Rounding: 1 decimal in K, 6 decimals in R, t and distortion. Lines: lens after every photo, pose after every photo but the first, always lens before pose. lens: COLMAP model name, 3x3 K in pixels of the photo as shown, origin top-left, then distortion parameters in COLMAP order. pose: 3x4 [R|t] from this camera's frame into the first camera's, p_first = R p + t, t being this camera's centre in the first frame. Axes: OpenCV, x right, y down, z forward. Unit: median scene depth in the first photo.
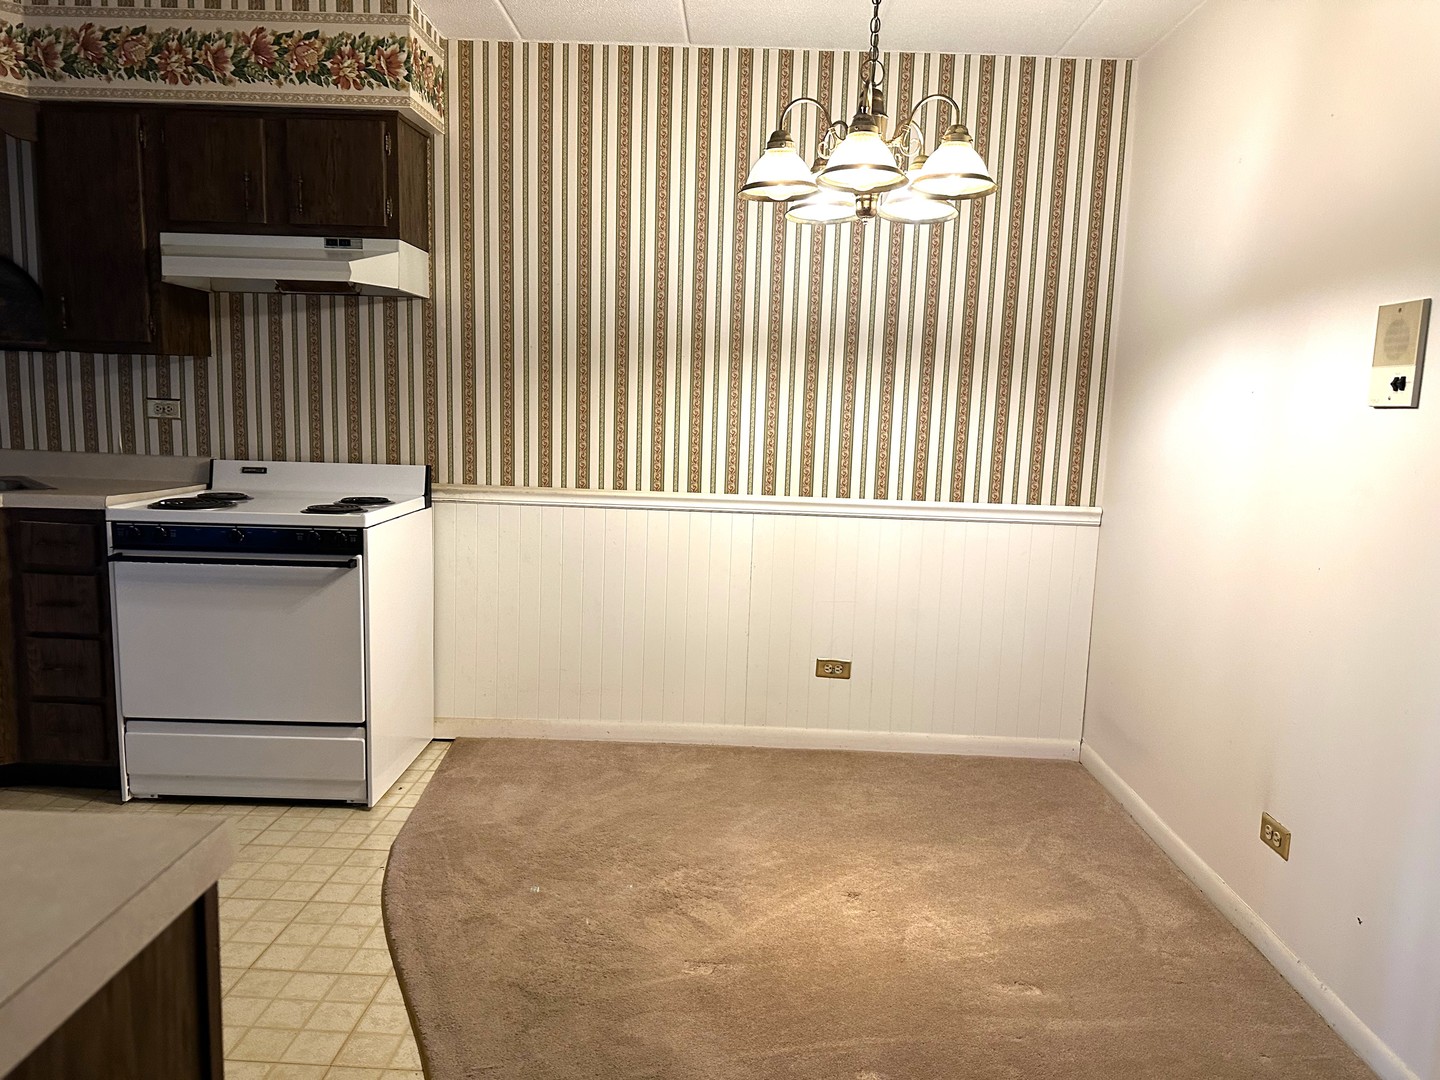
lens RADIAL K [[1005.8, 0, 723.5], [0, 1005.8, 544.4], [0, 0, 1]] dist [0.127144, -0.174678]
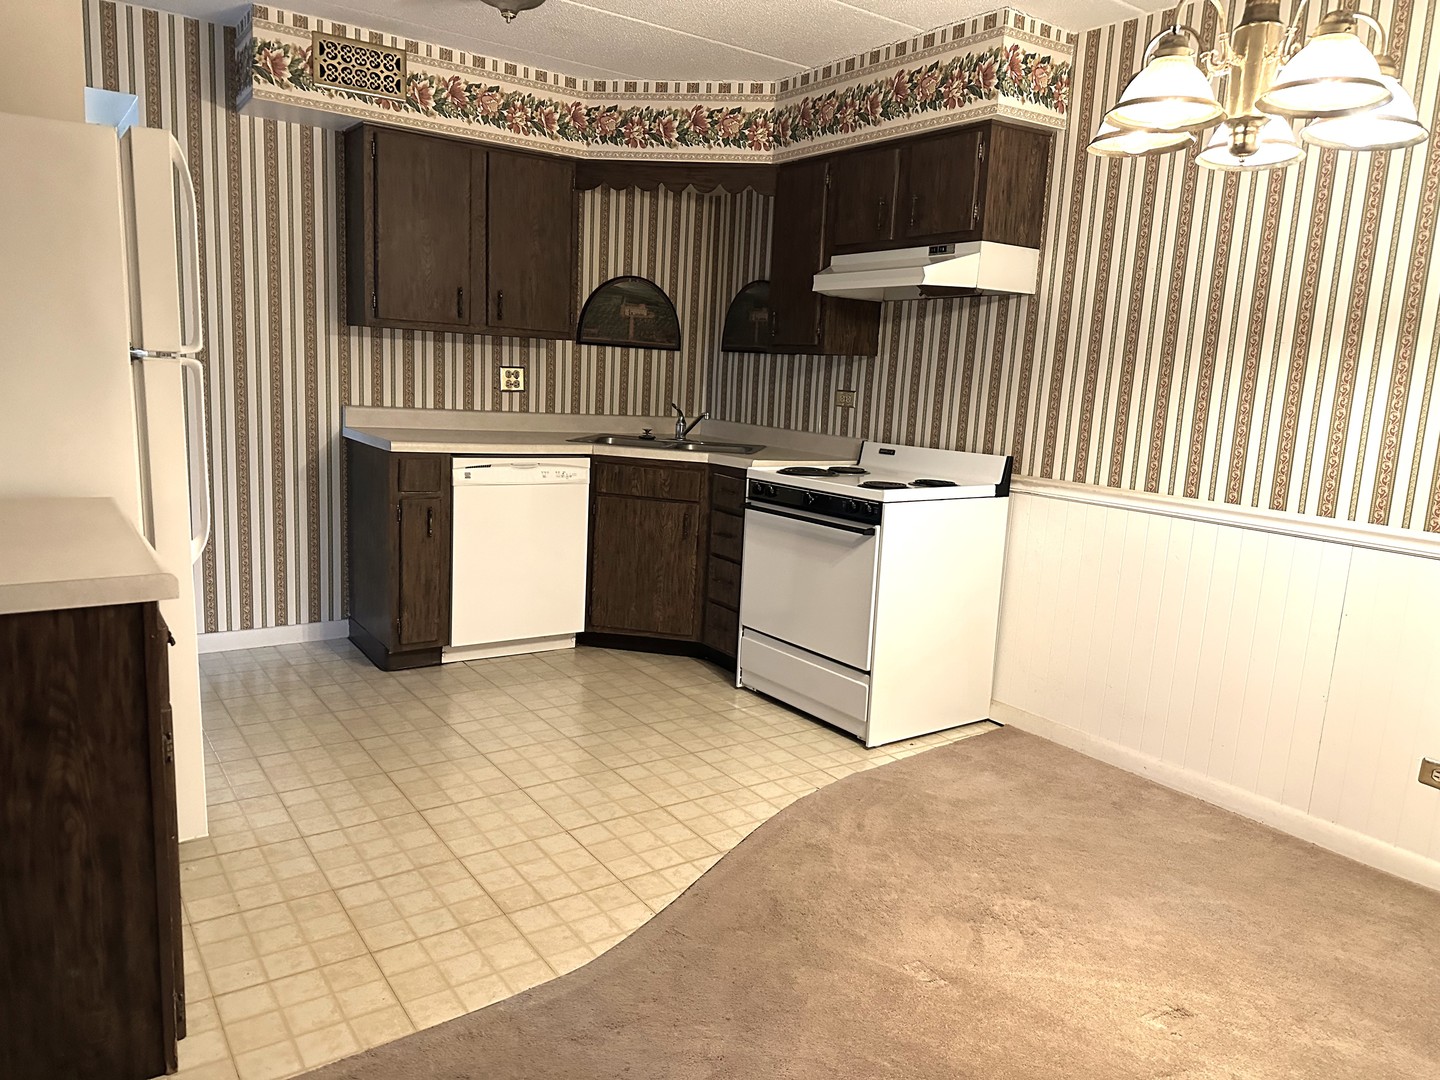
lens RADIAL K [[1005.8, 0, 723.5], [0, 1005.8, 544.4], [0, 0, 1]] dist [0.127144, -0.174678]
pose [[0.597275, 0.137068, -0.790238, 0.412464], [-0.143537, 0.987649, 0.062821, -0.013959], [0.789088, 0.075907, 0.609572, 0.165500]]
